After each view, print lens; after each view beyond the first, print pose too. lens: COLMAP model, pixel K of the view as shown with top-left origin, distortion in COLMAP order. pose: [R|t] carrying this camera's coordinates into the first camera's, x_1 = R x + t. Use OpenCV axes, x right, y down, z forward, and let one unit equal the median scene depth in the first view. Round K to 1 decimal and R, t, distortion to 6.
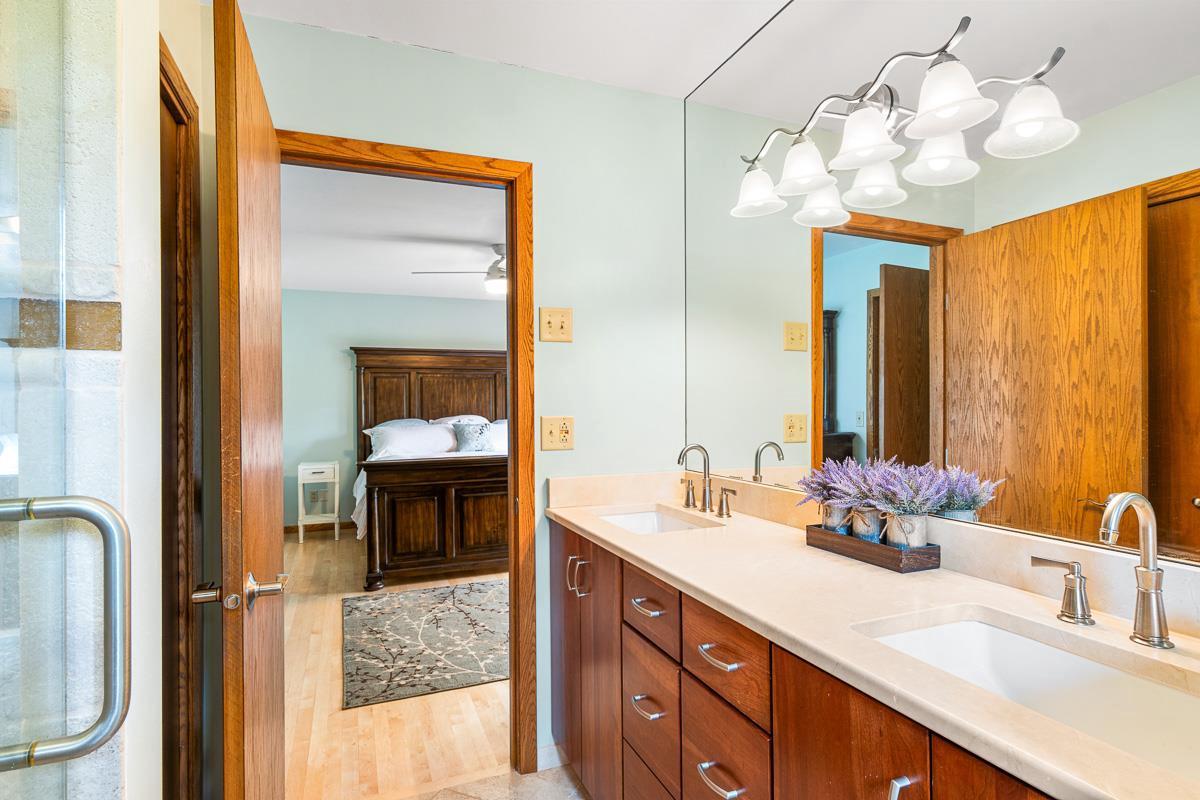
lens RADIAL K [[638.8, 0, 600.0], [0, 638.8, 400.0], [0, 0, 1]] dist [-0.000392, 0.000108]
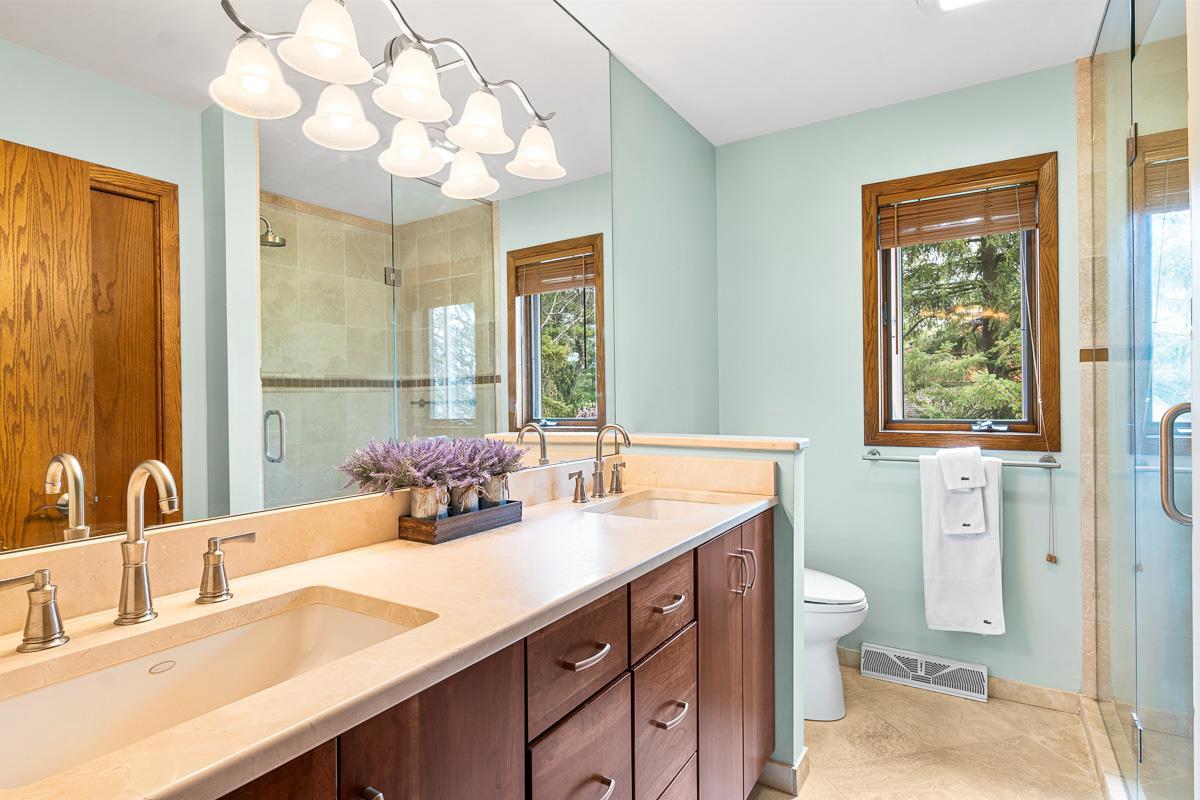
lens RADIAL K [[638.8, 0, 600.0], [0, 638.8, 400.0], [0, 0, 1]] dist [-0.000392, 0.000108]
pose [[-0.609899, 0.003019, 0.792473, -0.342491], [0.005346, 0.999986, 0.000305, 0.019821], [-0.792461, 0.004422, -0.609907, 0.941920]]
